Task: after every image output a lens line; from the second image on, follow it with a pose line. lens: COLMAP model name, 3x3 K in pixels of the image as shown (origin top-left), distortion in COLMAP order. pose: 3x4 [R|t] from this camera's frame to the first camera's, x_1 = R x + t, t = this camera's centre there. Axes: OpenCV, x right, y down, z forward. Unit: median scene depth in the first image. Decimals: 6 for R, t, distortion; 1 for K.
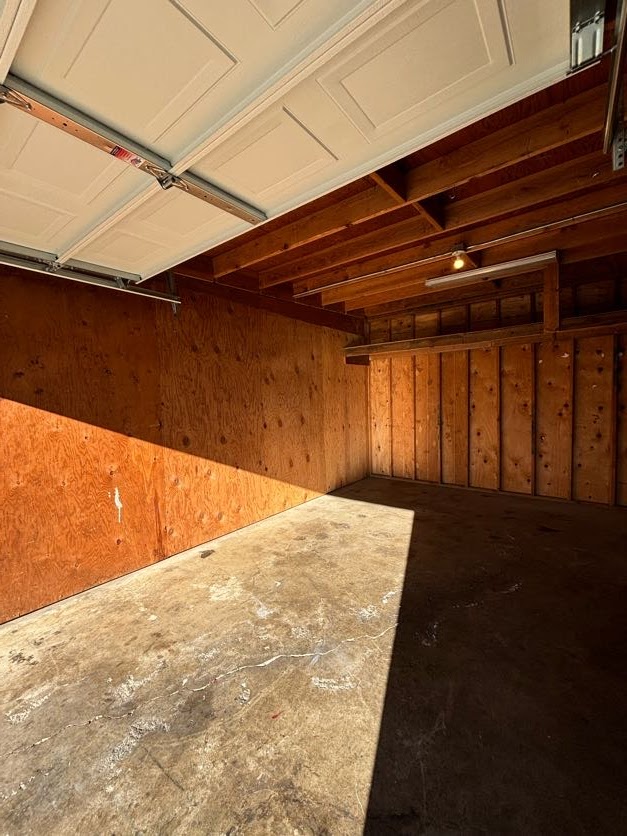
lens RADIAL K [[335.9, 0, 313.5], [0, 335.9, 418.0], [0, 0, 1]] dist [0.001482, 0.000020]
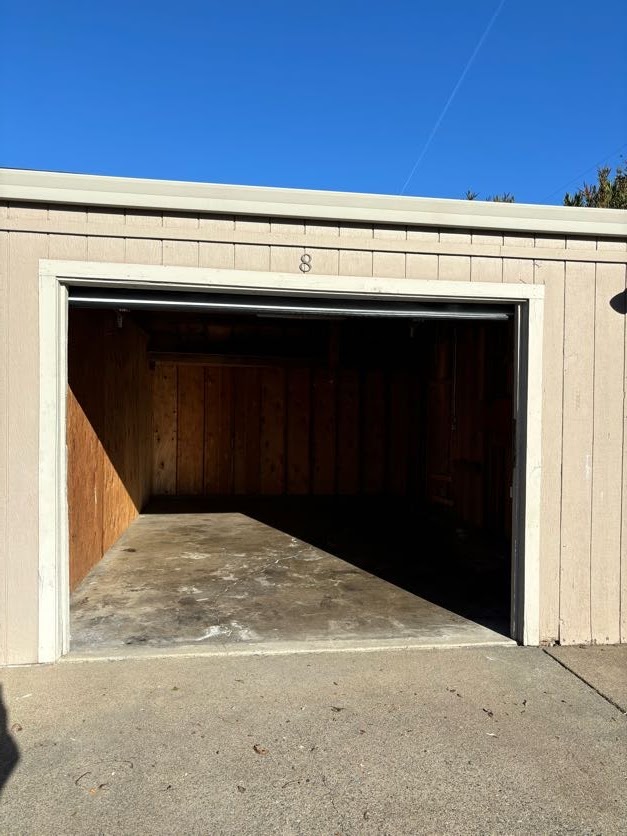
lens RADIAL K [[633.8, 0, 313.5], [0, 633.8, 418.0], [0, 0, 1]] dist [0.000411, 0.000012]
pose [[0.694022, 0.028449, 0.719392, -0.946441], [0.001251, 0.999170, -0.040719, 0.045819], [-0.719953, 0.029160, 0.693410, -0.568447]]
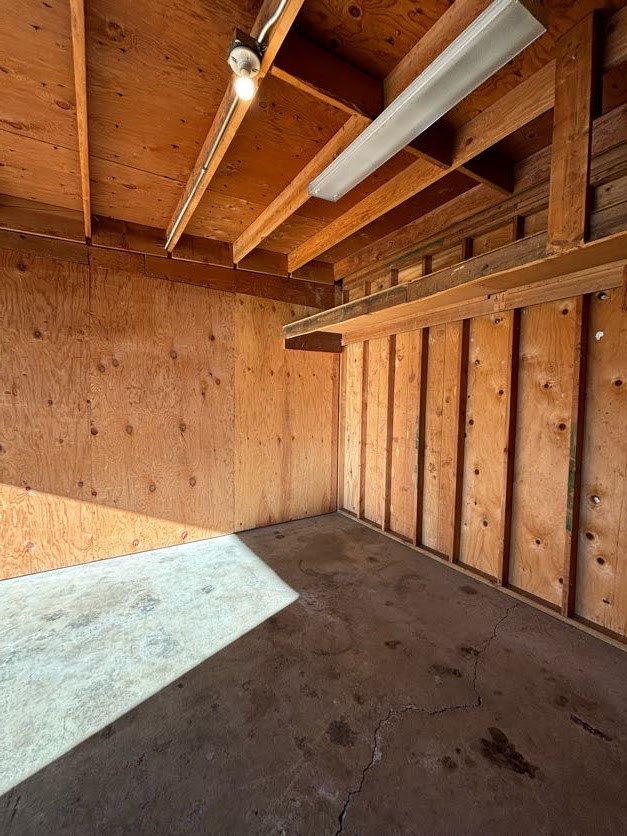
lens RADIAL K [[339.6, 0, 313.5], [0, 339.6, 418.0], [0, 0, 1]] dist [-0.001346, -0.000055]
pose [[0.942153, 0.057643, -0.330190, 0.449862], [-0.057626, 0.998290, 0.009851, -0.034108], [0.330193, 0.009746, 0.943863, 0.413811]]
